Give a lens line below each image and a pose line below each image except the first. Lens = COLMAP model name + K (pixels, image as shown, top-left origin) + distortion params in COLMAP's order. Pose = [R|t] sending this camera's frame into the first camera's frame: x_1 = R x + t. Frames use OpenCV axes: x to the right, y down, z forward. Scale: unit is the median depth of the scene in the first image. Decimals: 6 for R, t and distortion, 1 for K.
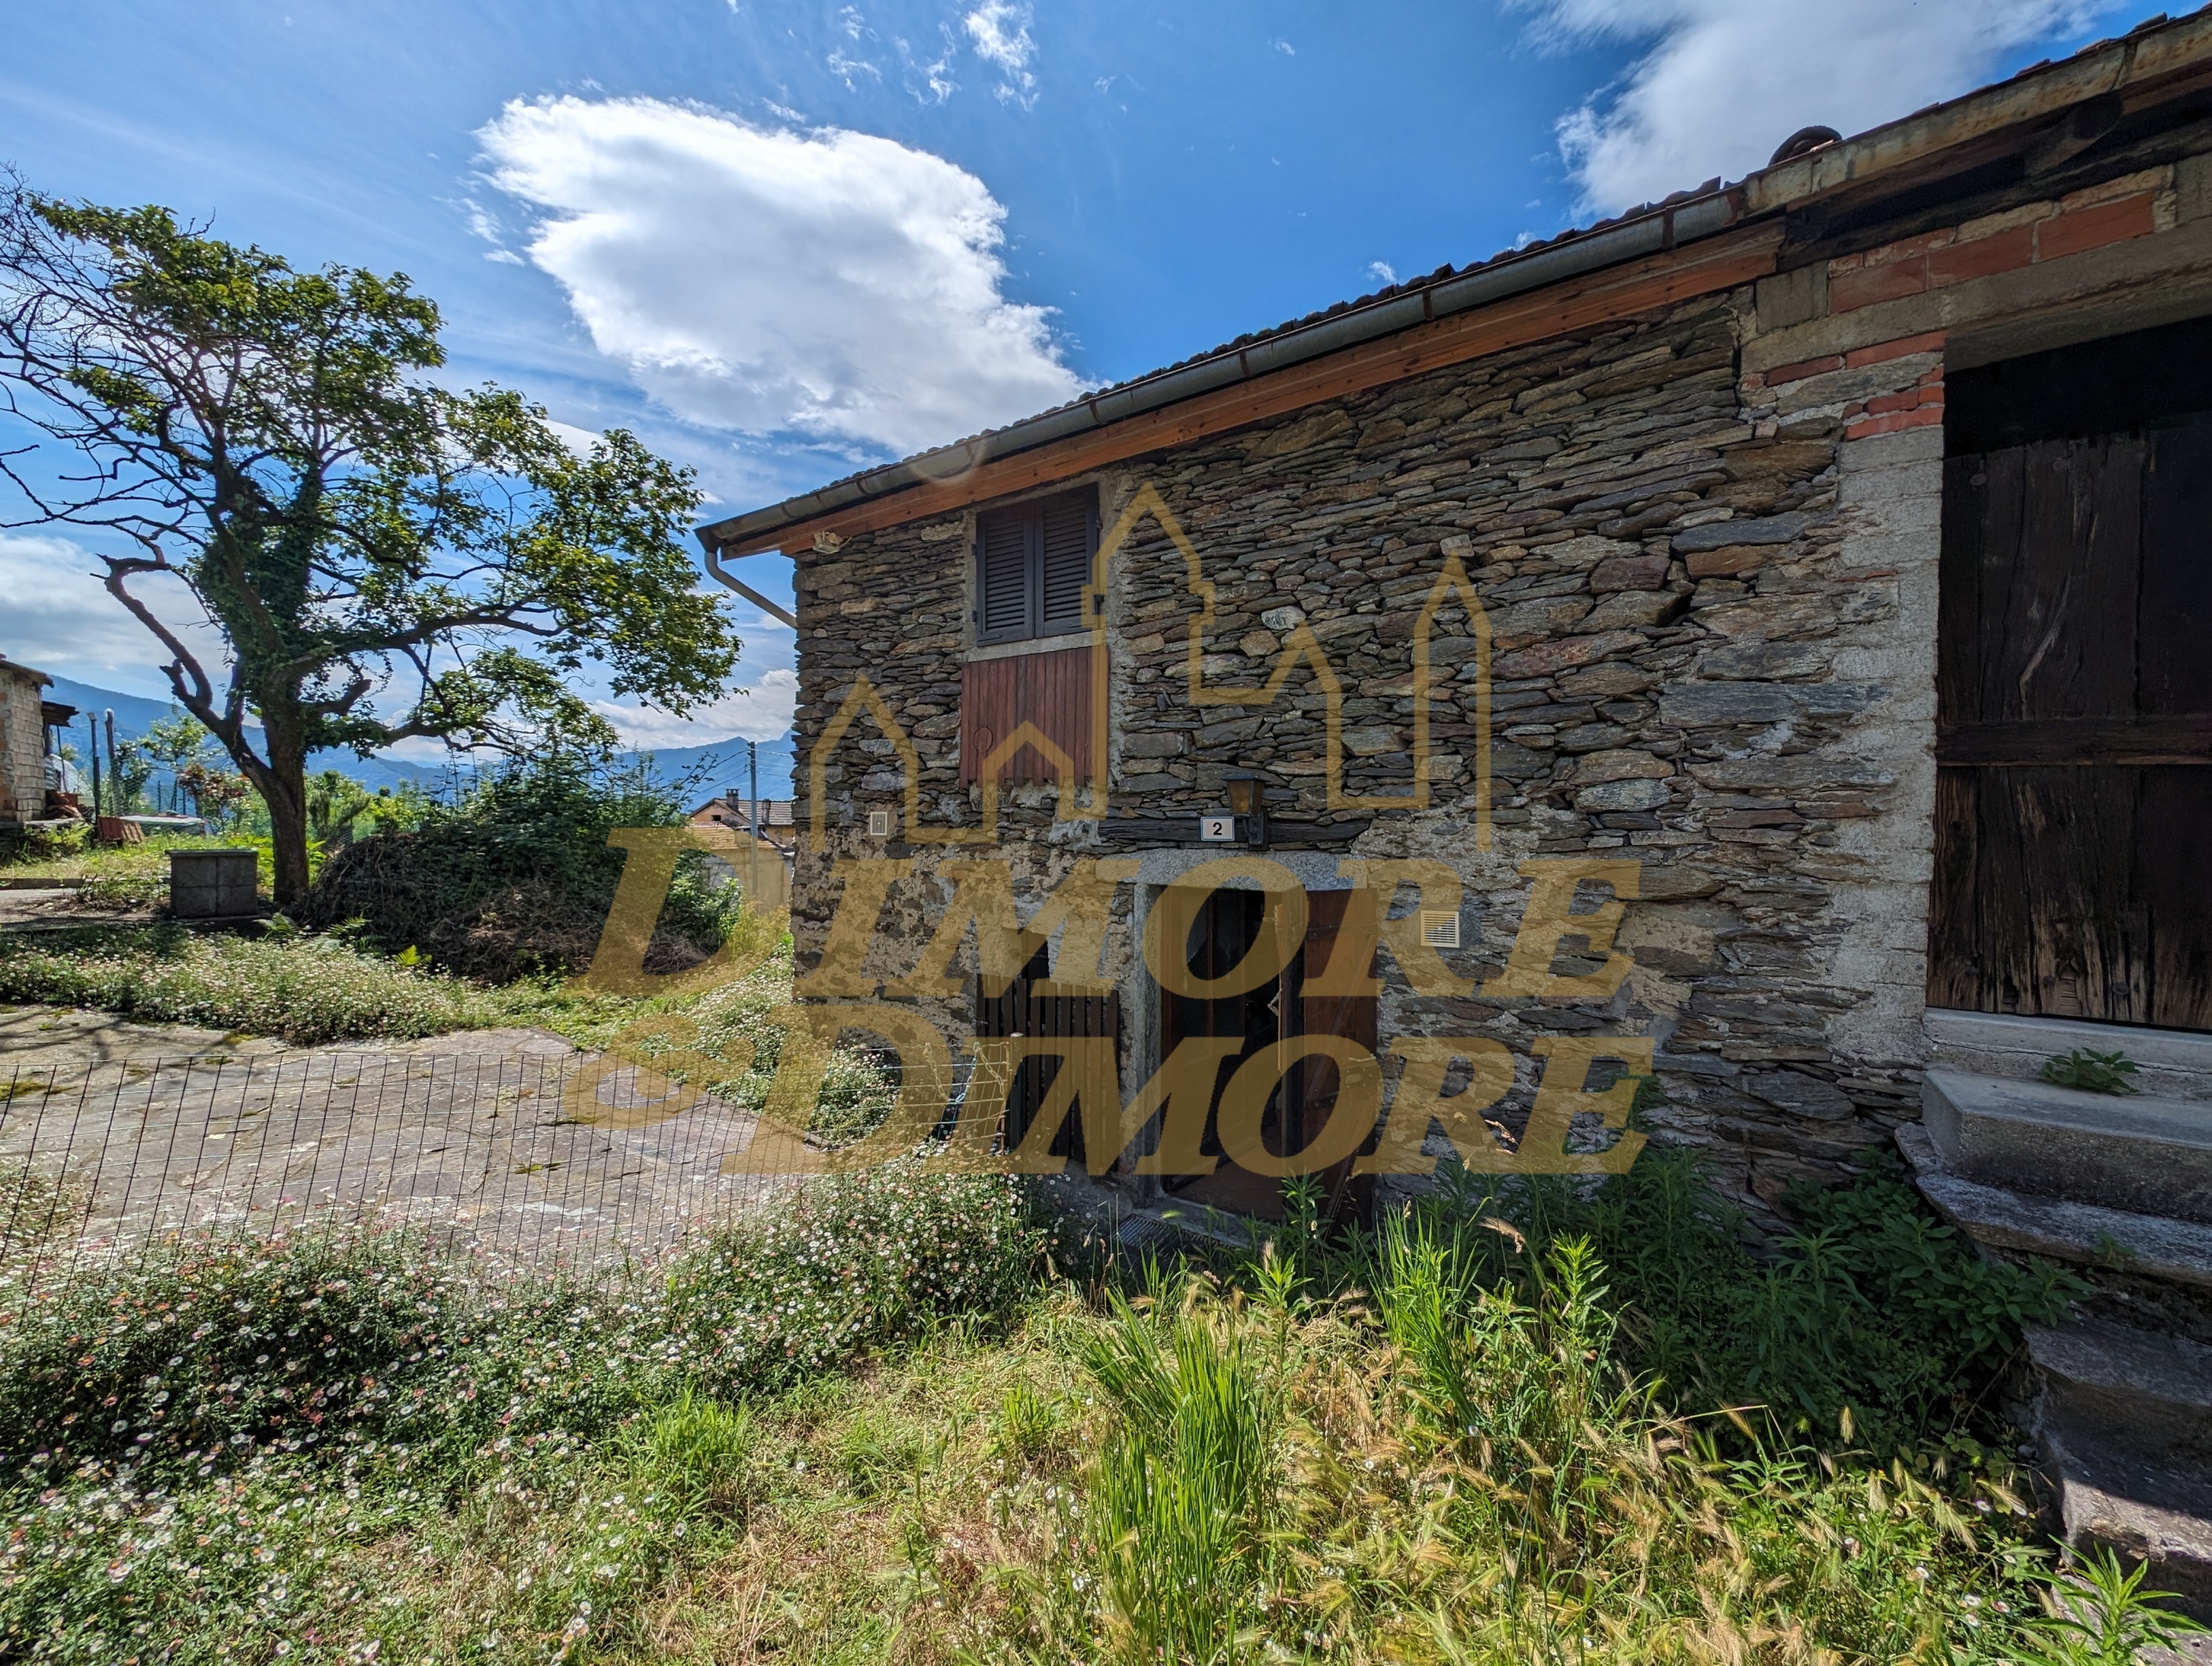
lens RADIAL K [[823.8, 0, 1106.0], [0, 823.8, 833.0], [0, 0, 1]] dist [-0.000108, -0.000020]
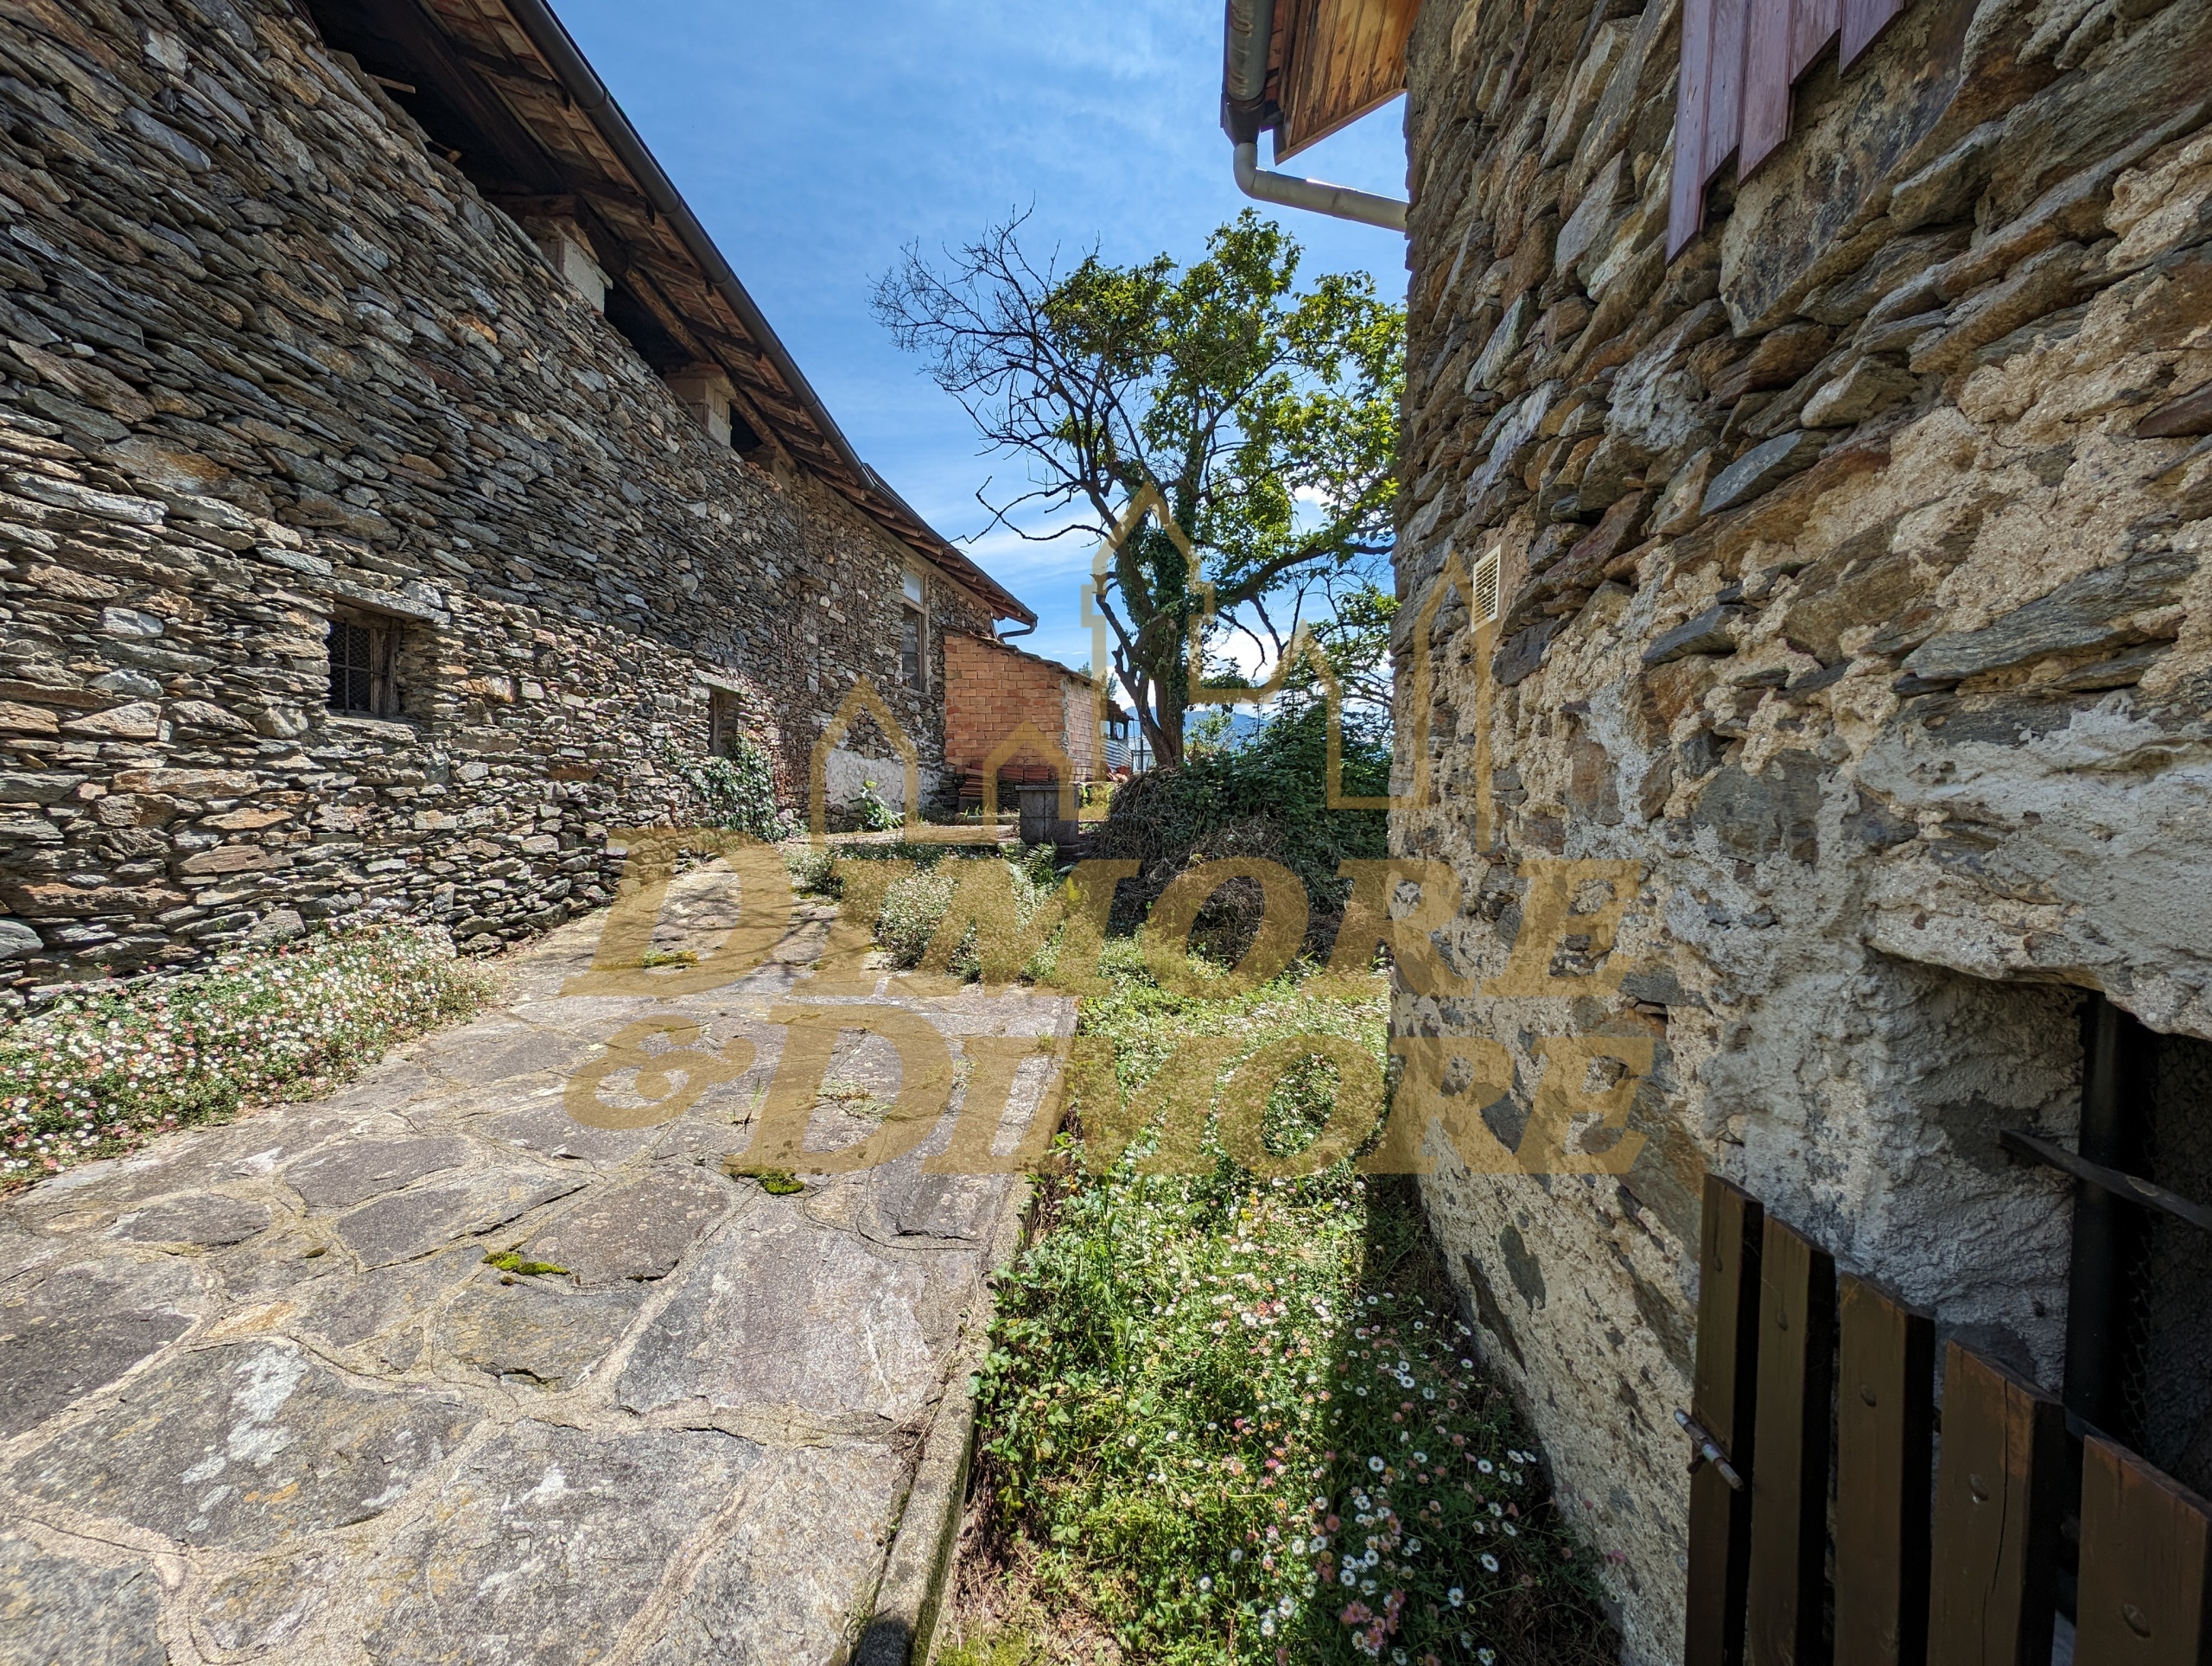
lens RADIAL K [[823.8, 0, 1106.0], [0, 823.8, 833.0], [0, 0, 1]] dist [-0.000108, -0.000020]
pose [[0.441232, 0.021165, -0.897143, -0.026785], [-0.012427, 0.999770, 0.017474, 0.048337], [0.897307, 0.003439, 0.441394, 0.425106]]
